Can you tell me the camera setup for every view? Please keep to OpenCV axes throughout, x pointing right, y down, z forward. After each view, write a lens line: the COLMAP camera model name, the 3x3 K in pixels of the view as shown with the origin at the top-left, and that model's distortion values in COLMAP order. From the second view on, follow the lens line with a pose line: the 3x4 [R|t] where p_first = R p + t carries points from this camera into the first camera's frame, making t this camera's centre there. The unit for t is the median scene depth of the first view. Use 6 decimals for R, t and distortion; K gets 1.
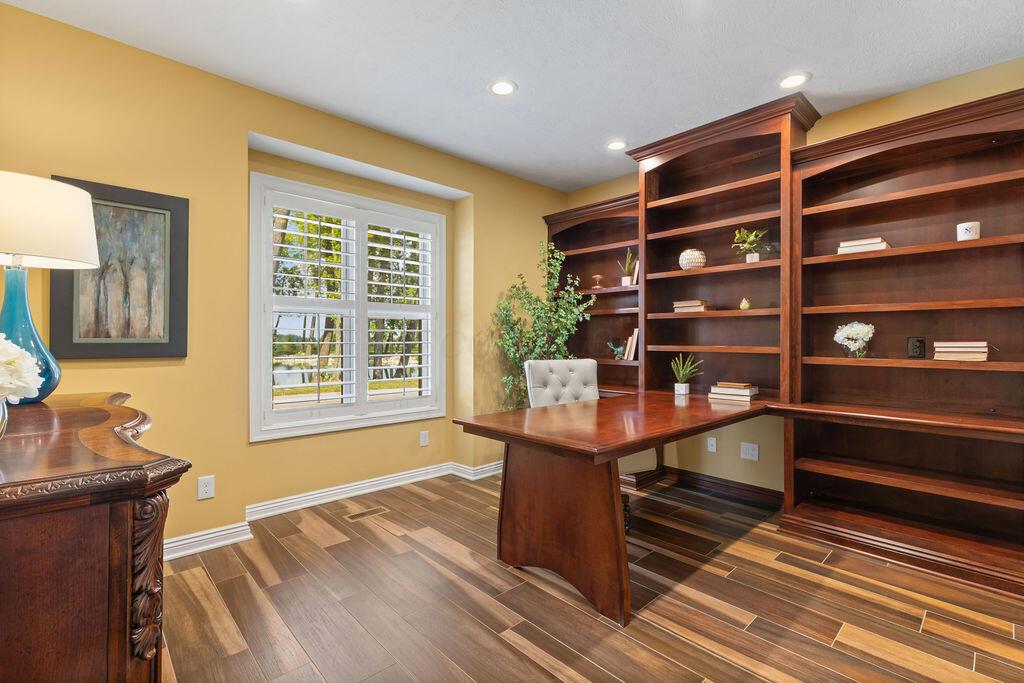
lens RADIAL K [[458.0, 0, 517.7], [0, 458.0, 340.9], [0, 0, 1]] dist [-0.000404, 0.000070]
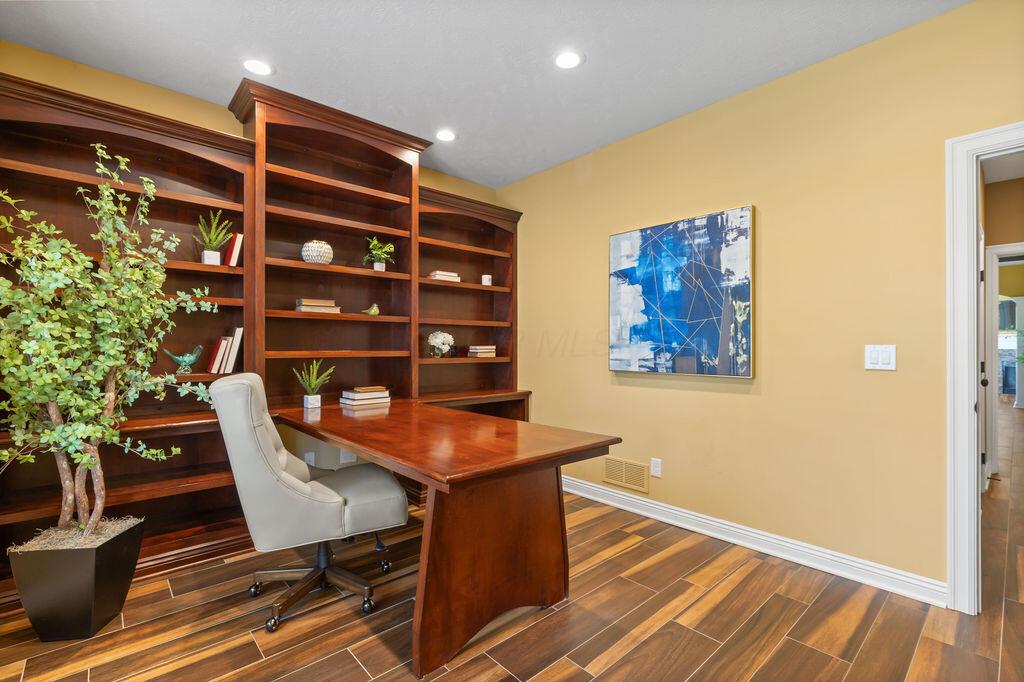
lens RADIAL K [[460.5, 0, 514.3], [0, 460.5, 348.5], [0, 0, 1]] dist [0.000367, 0.000040]
pose [[0.017670, -0.004660, 0.999833, -0.545182], [0.001102, 0.999989, 0.004642, 0.002858], [-0.999843, 0.001019, 0.017675, 0.670618]]
